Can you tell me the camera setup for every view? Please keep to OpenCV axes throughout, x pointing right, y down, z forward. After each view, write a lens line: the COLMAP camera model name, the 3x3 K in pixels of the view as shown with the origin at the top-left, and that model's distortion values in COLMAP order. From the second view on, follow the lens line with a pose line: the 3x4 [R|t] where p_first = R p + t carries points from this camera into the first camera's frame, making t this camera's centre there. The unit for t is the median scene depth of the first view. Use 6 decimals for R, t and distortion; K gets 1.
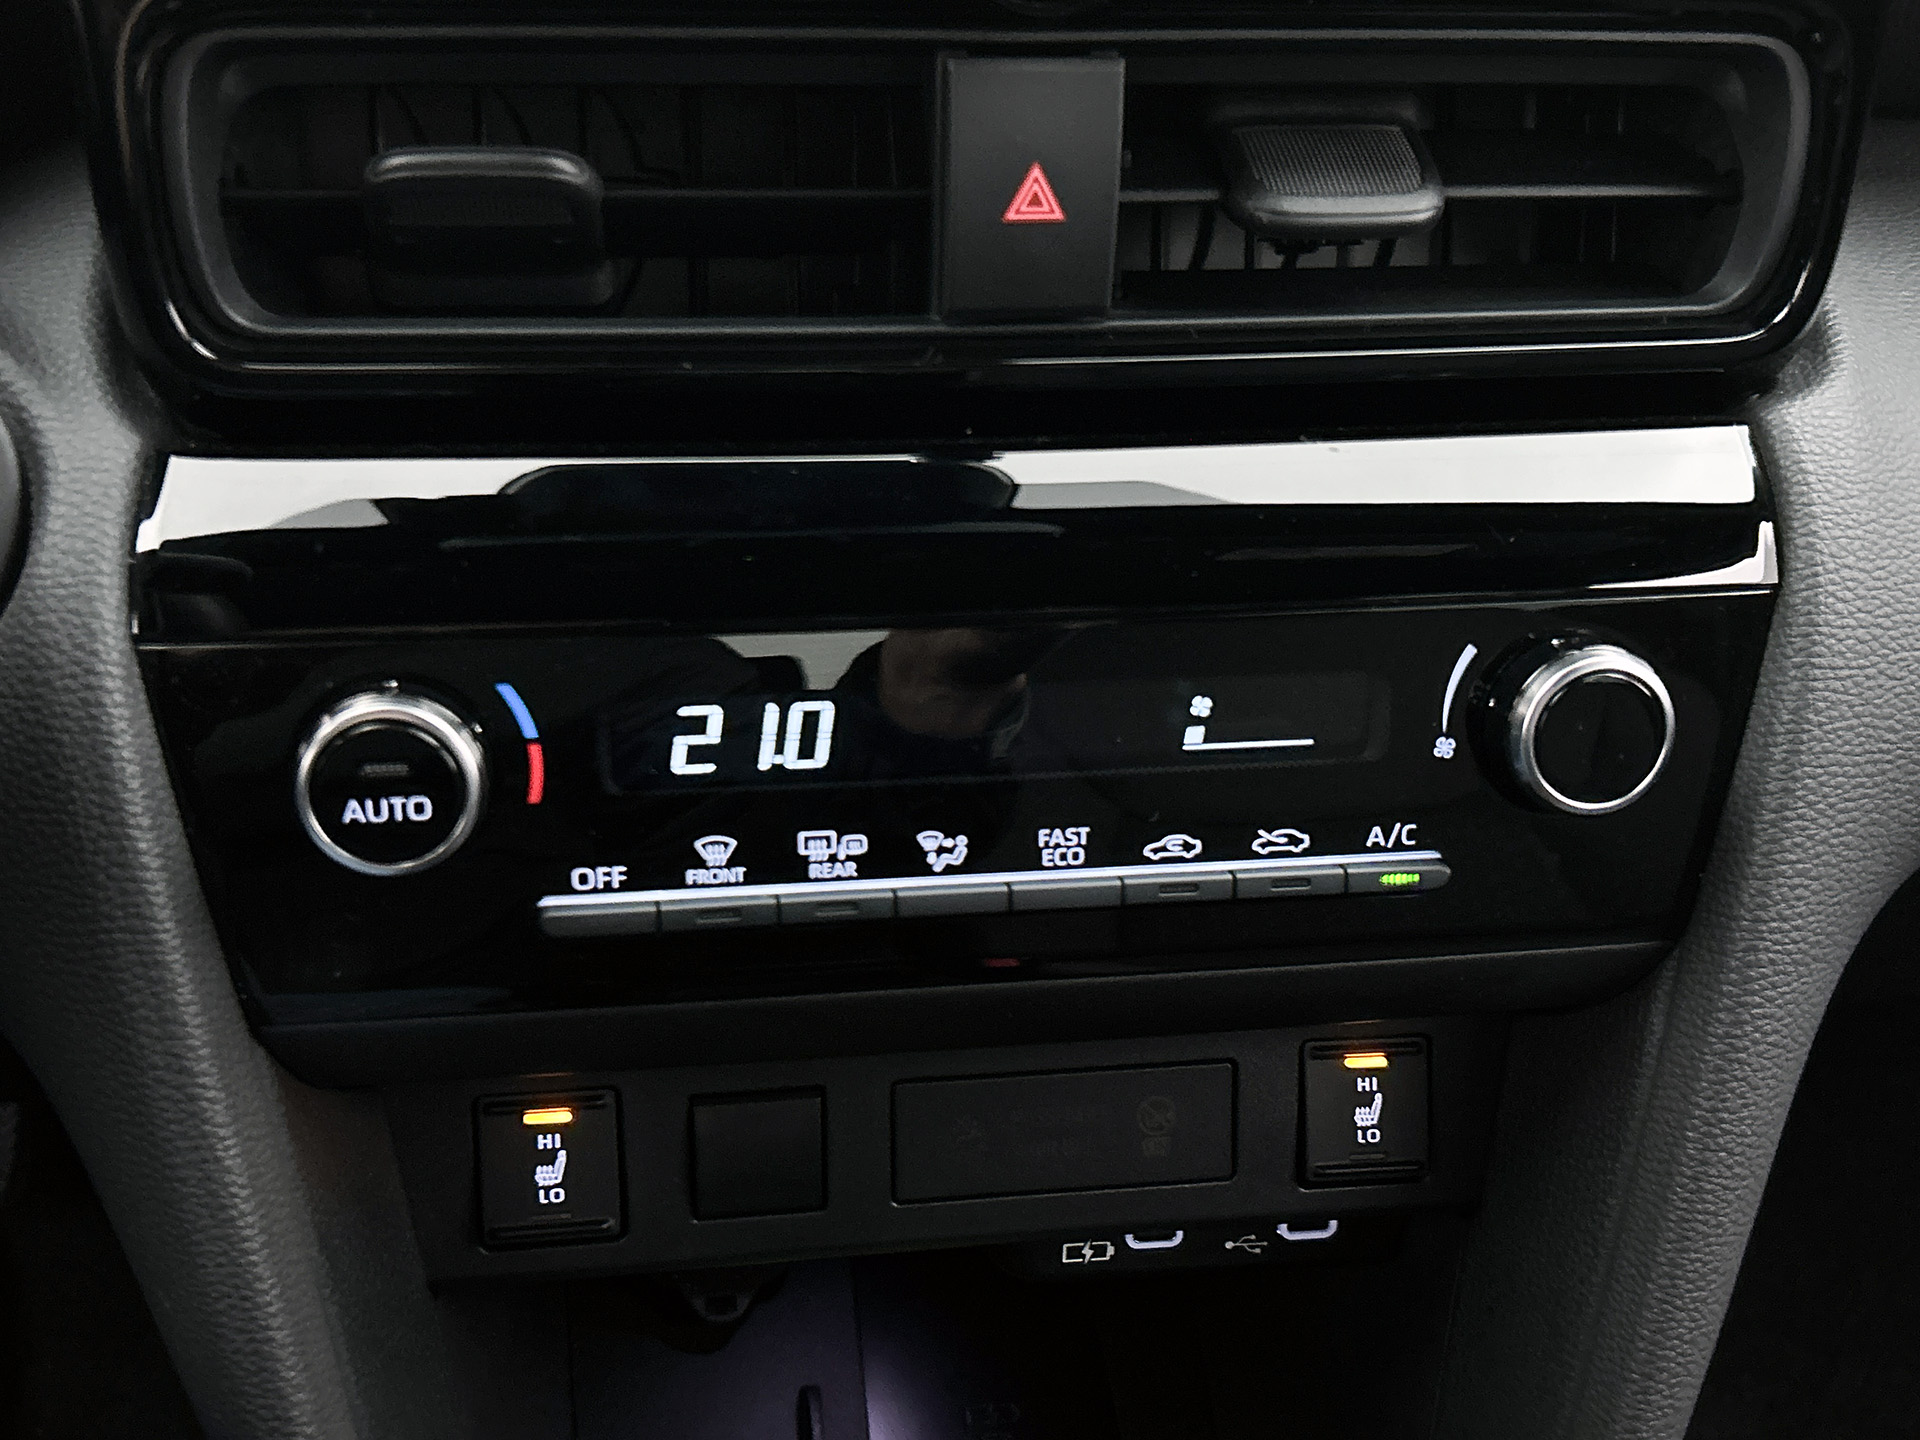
lens RADIAL K [[2134.9, 0, 962.9], [0, 2134.9, 732.5], [0, 0, 1]] dist [0.123990, -0.429192]
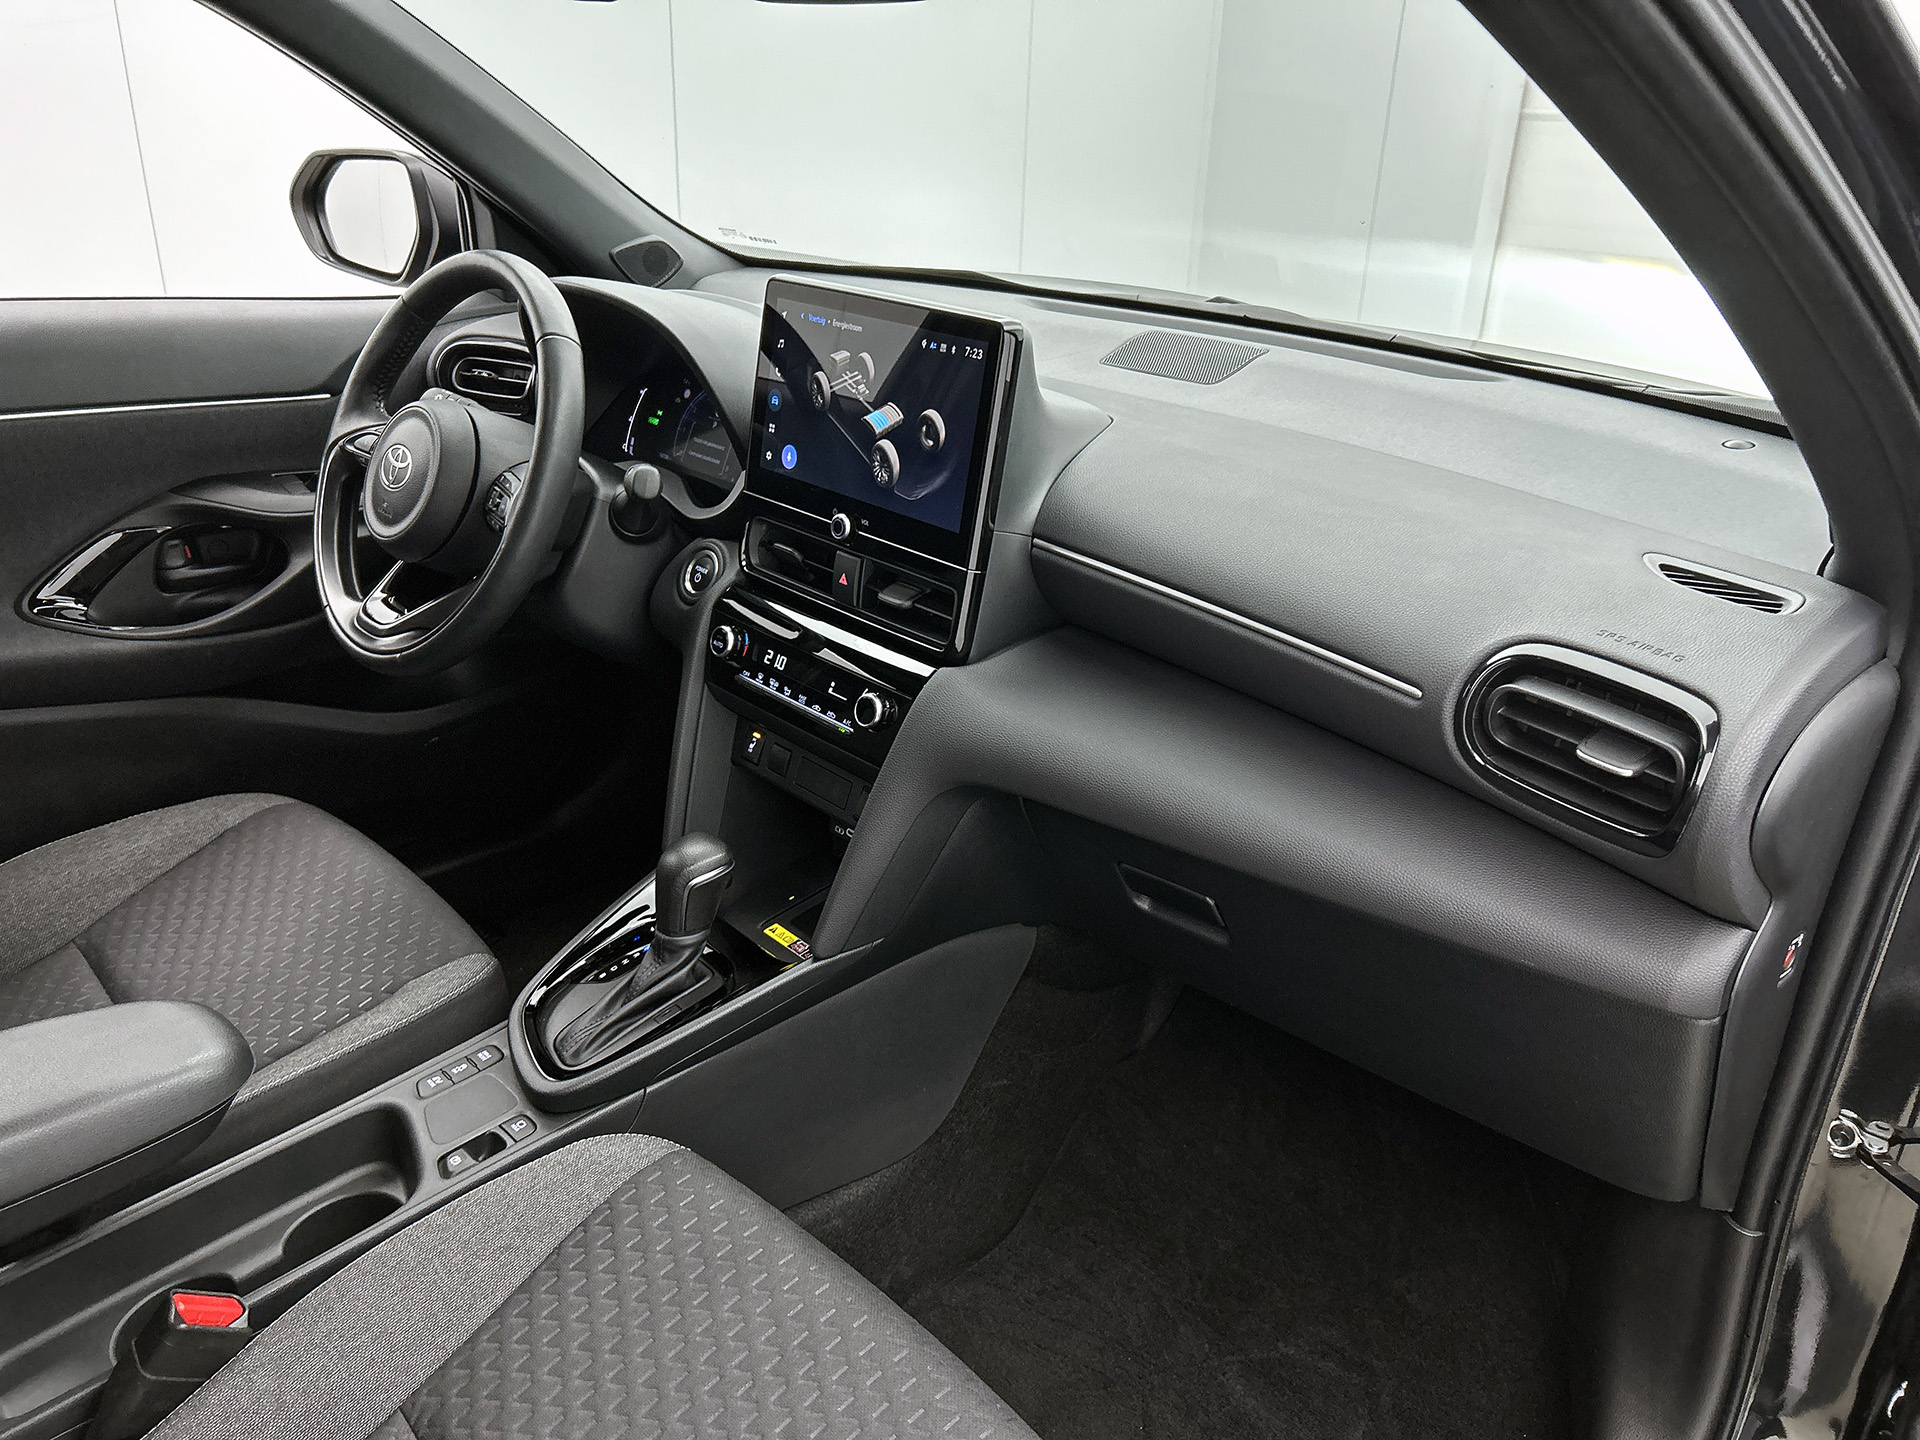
lens RADIAL K [[1437.7, 0, 960.0], [0, 1437.7, 720.0], [0, 0, 1]] dist [0.002903, 0.002193]
pose [[0.589889, 0.308672, -0.746159, 2.419132], [-0.443615, 0.895996, 0.019950, -0.115883], [0.674713, 0.319239, 0.665469, -0.843614]]
